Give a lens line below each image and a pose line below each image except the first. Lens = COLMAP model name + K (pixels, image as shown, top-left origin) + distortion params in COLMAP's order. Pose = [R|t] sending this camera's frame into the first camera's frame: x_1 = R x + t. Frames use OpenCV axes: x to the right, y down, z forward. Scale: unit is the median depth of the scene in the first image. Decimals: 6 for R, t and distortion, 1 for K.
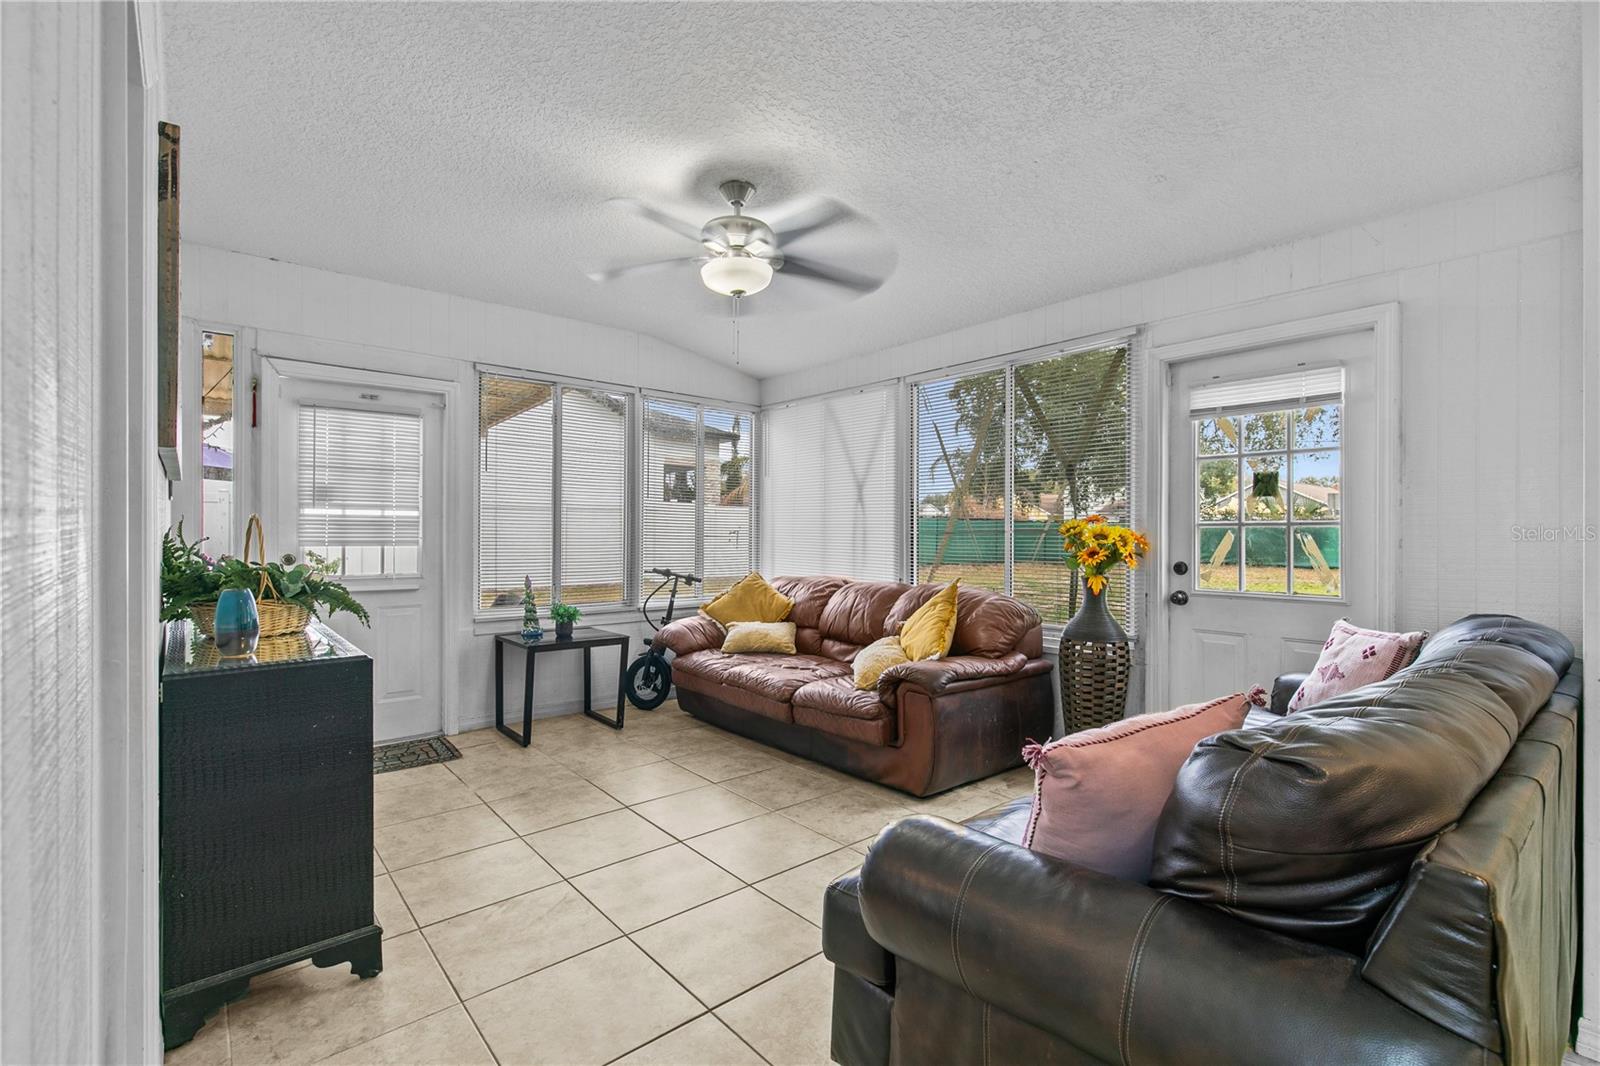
lens RADIAL K [[698.0, 0, 804.3], [0, 698.0, 539.7], [0, 0, 1]] dist [0.000351, -0.000108]
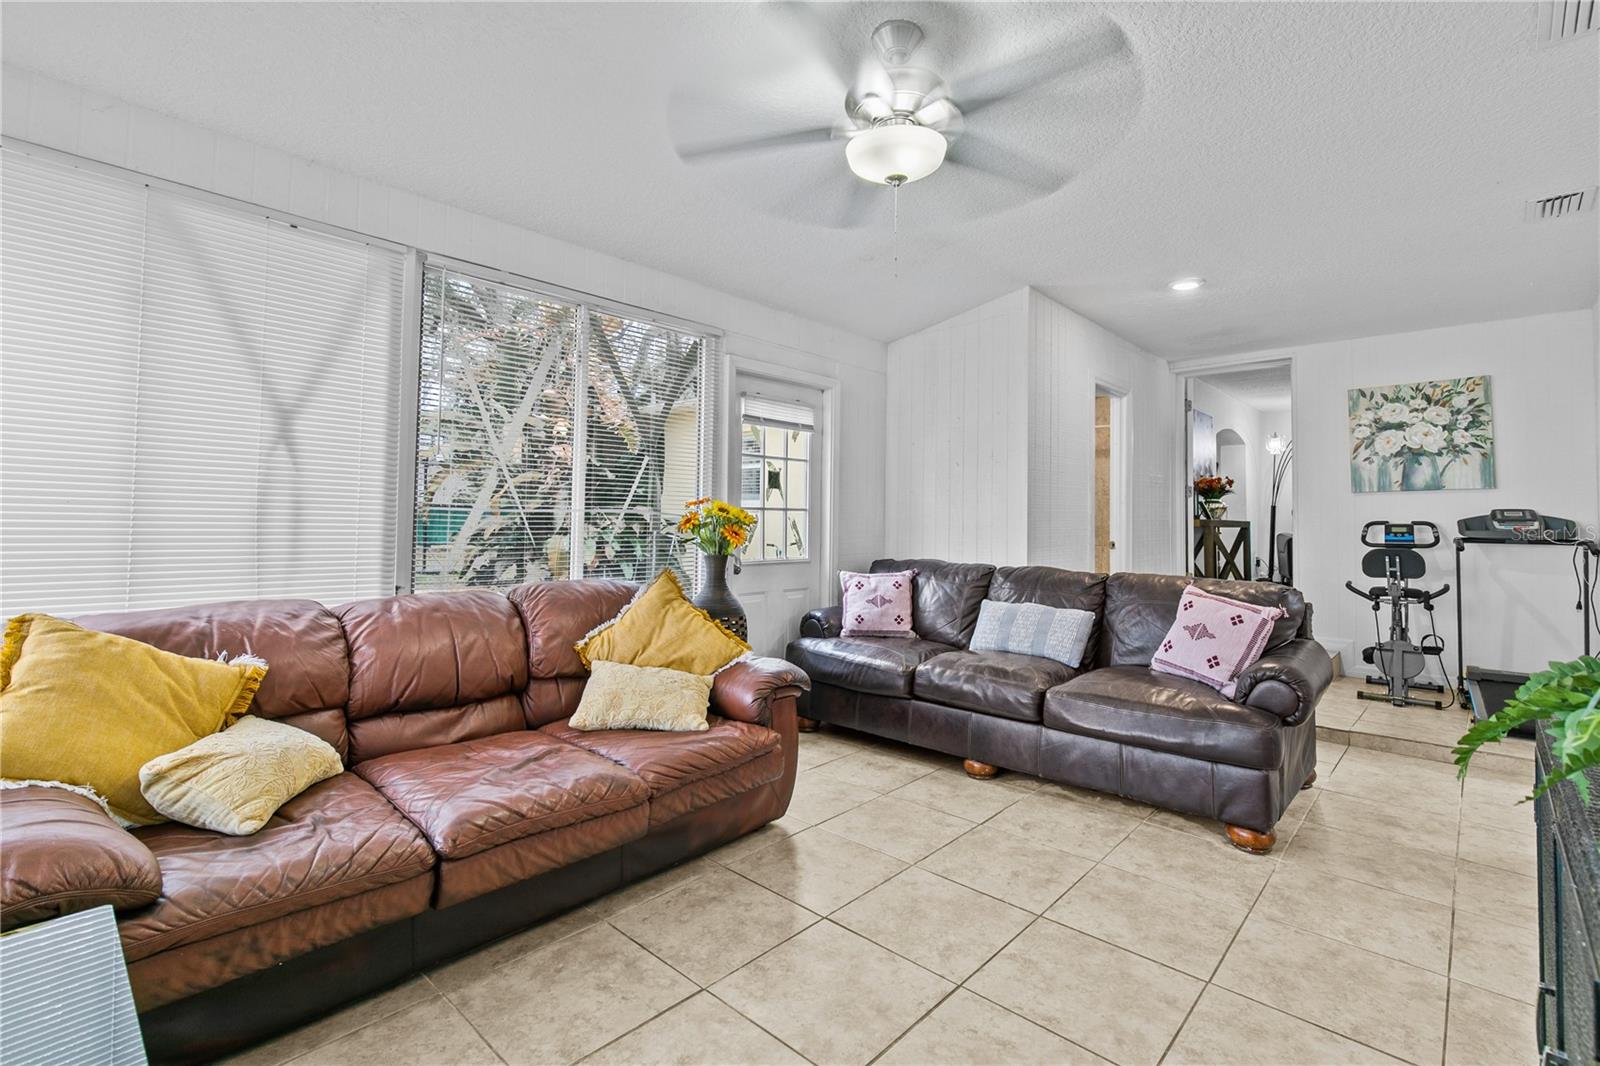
lens RADIAL K [[727.4, 0, 806.8], [0, 727.4, 505.7], [0, 0, 1]] dist [-0.000420, -0.000890]
pose [[-0.112929, 0.017568, 0.993448, -0.628180], [-0.005768, 0.999815, -0.018336, -0.002720], [-0.993586, -0.007801, -0.112807, 0.908027]]
